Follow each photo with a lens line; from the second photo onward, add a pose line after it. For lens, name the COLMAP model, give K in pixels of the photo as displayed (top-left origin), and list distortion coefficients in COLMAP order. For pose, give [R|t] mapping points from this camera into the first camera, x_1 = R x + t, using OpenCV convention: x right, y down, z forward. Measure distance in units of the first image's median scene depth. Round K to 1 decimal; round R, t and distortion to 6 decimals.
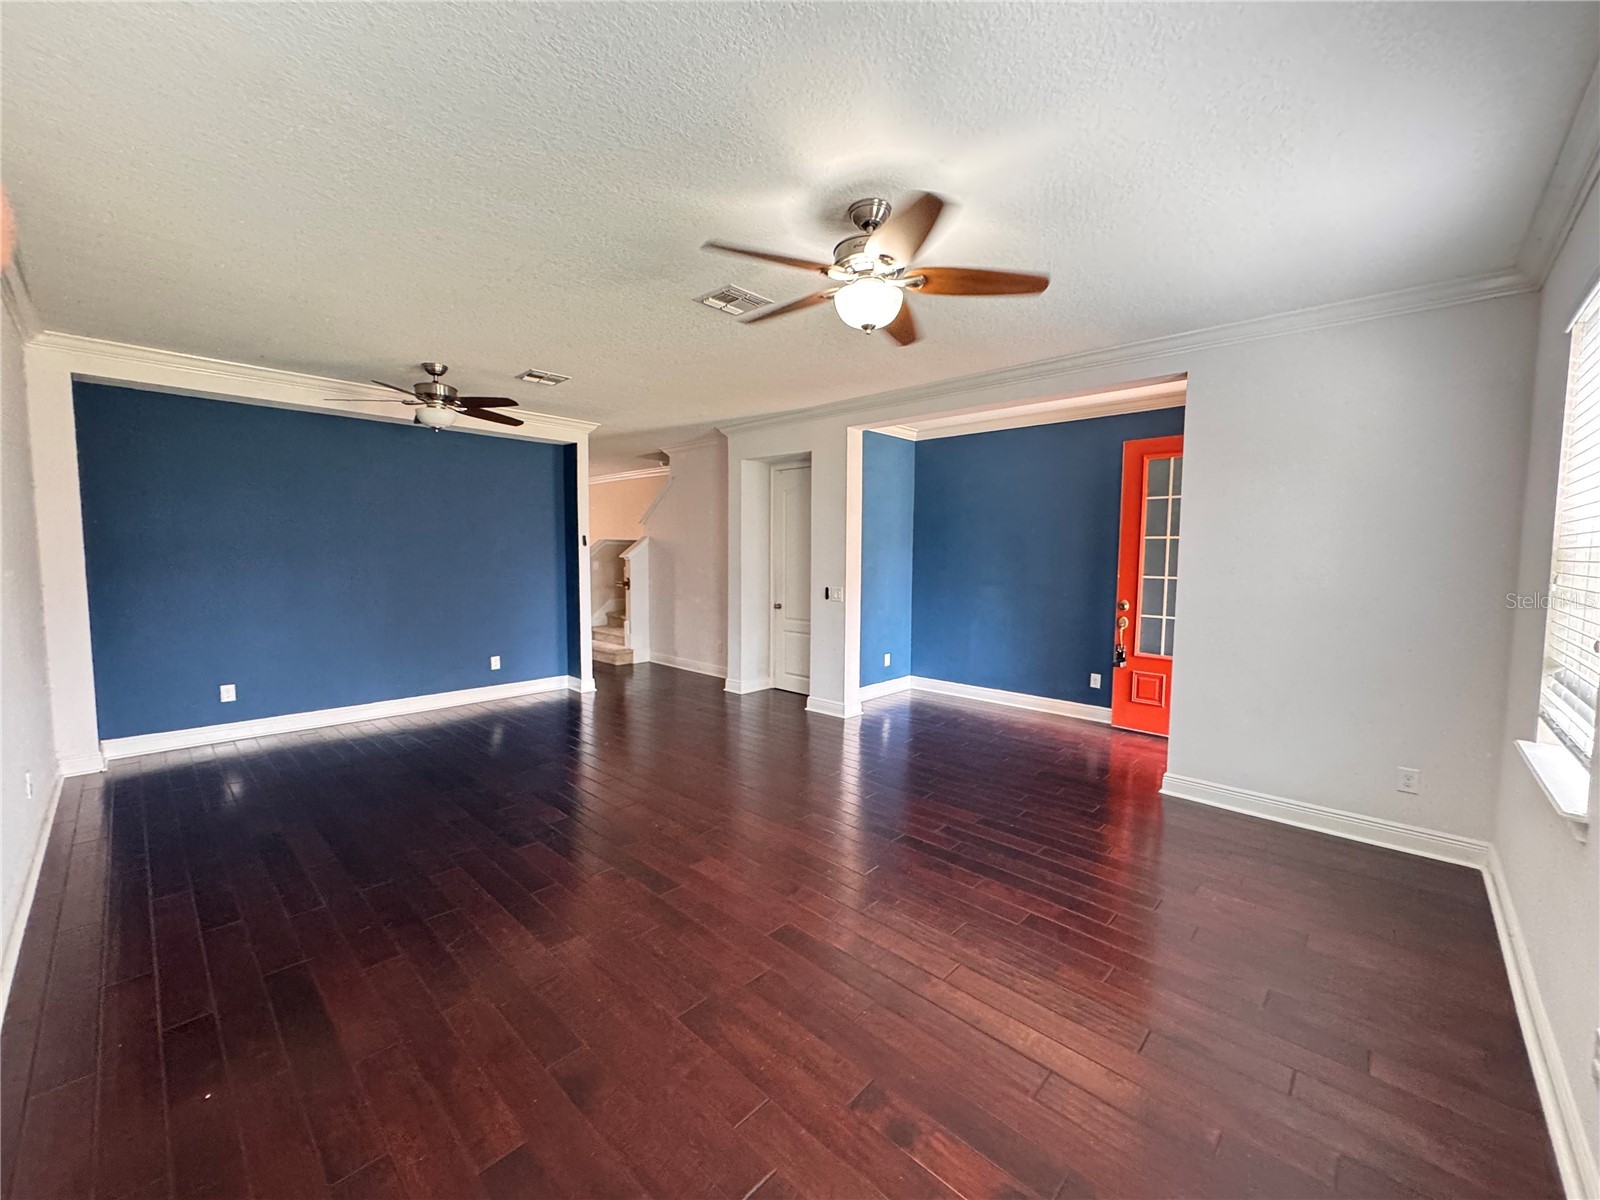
lens RADIAL K [[639.5, 0, 798.8], [0, 639.5, 597.8], [0, 0, 1]] dist [-0.005221, 0.000960]
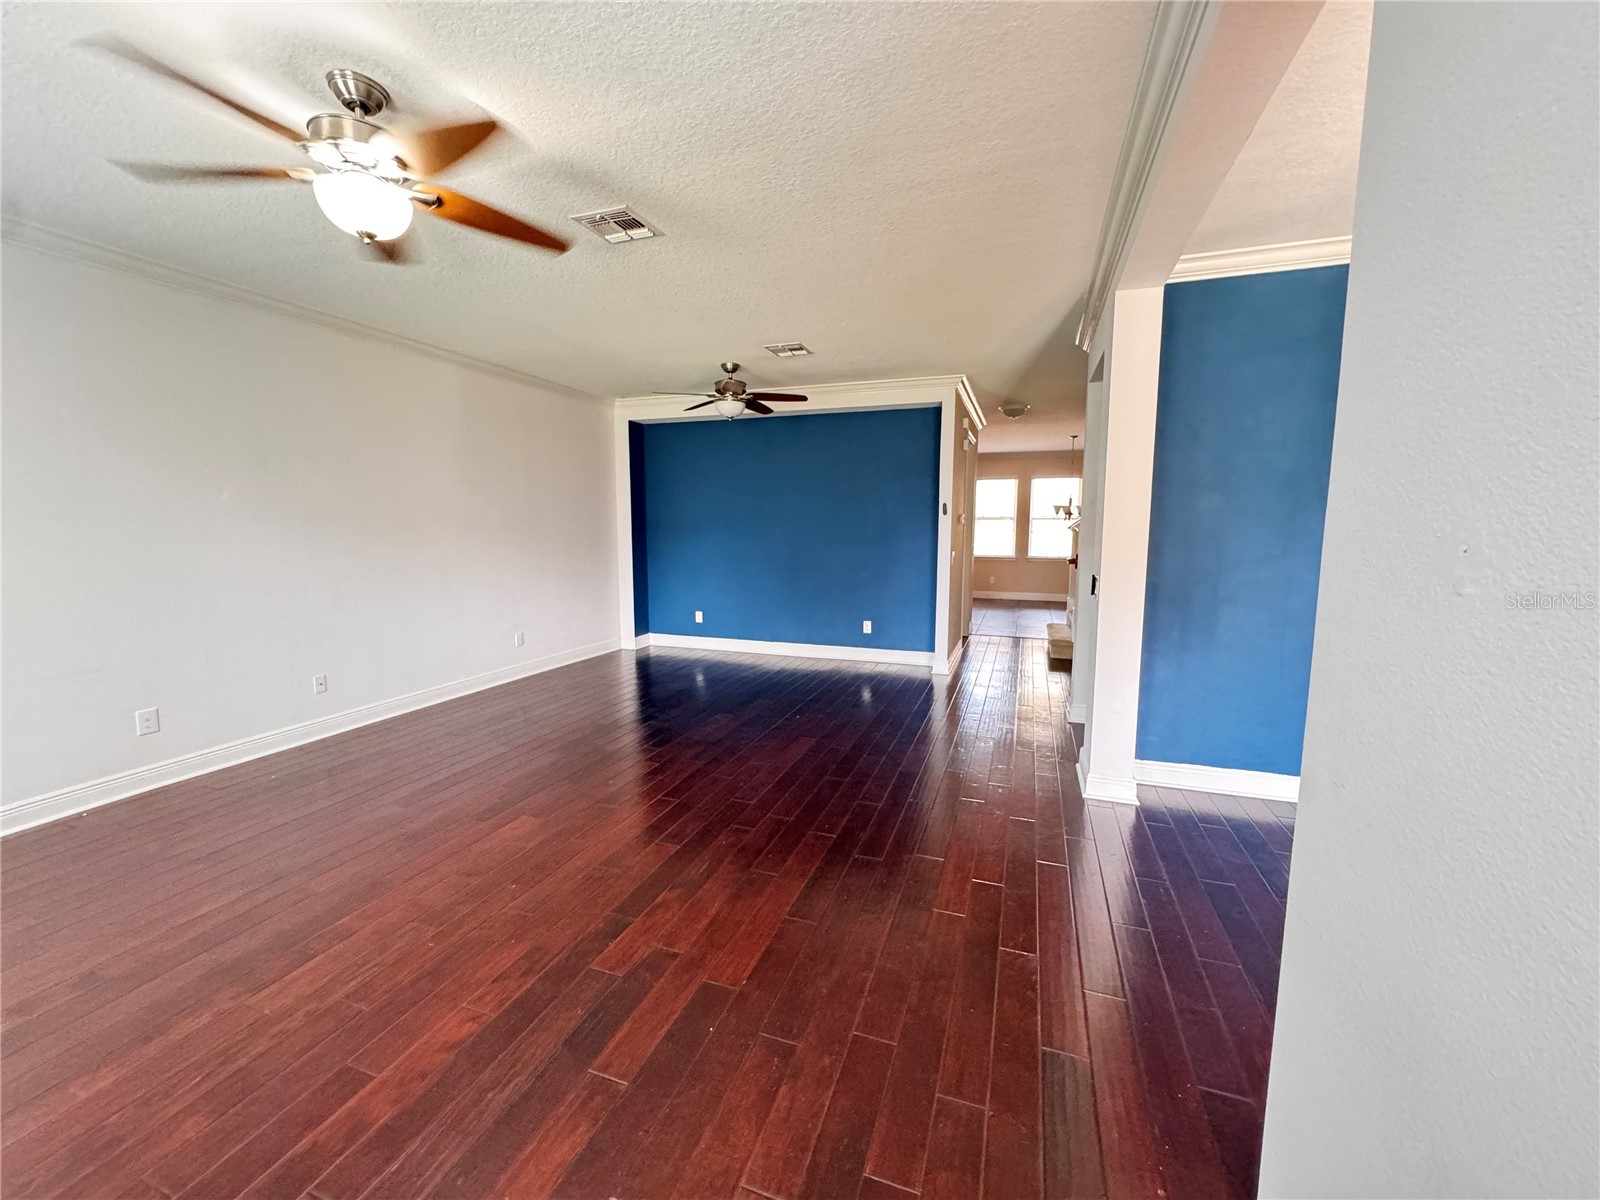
lens RADIAL K [[639.5, 0, 805.6], [0, 639.5, 600.5], [0, 0, 1]] dist [-0.005221, 0.000960]
pose [[0.410183, 0.102733, -0.906199, 0.568666], [-0.065919, 0.994376, 0.082892, -0.030443], [0.909618, 0.025735, 0.414648, 0.595180]]
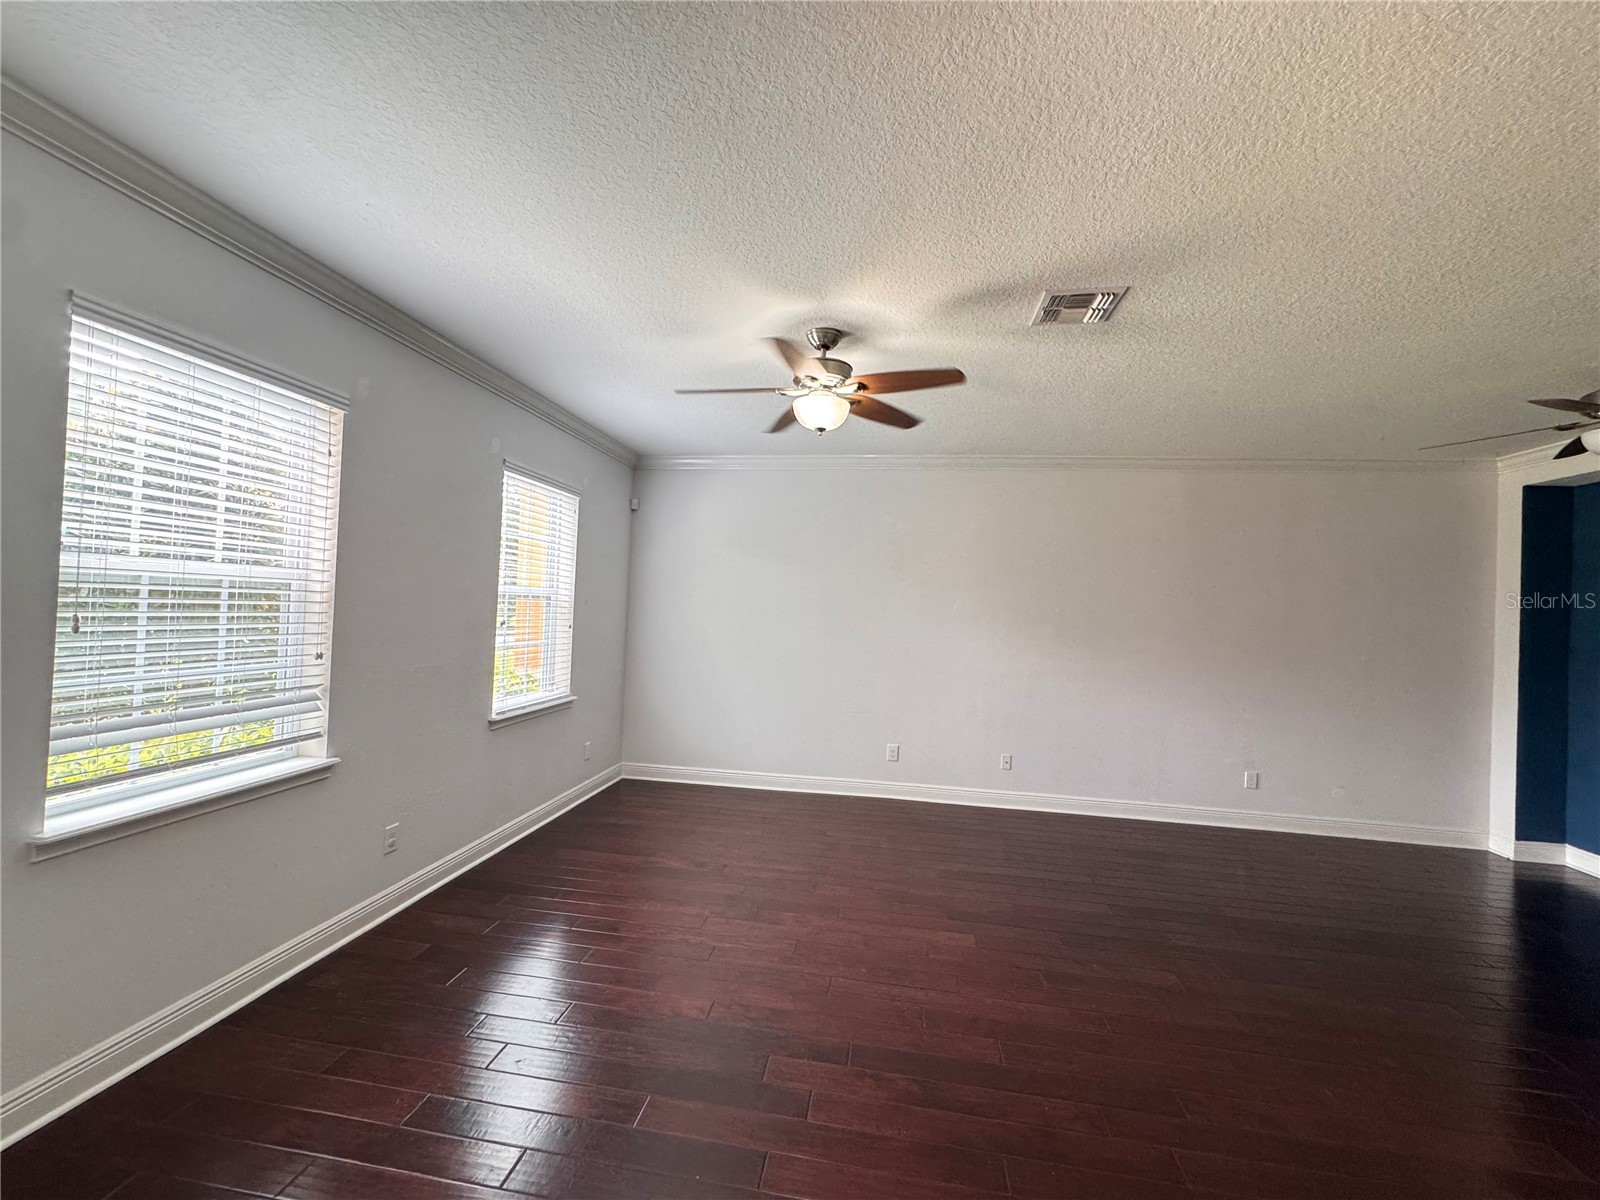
lens RADIAL K [[639.5, 0, 795.3], [0, 639.5, 598.7], [0, 0, 1]] dist [-0.005221, 0.000960]
pose [[-0.823476, -0.047838, -0.565331, 0.403257], [-0.087461, 0.995232, 0.043182, -0.079250], [0.560569, 0.085004, -0.823733, 0.990502]]
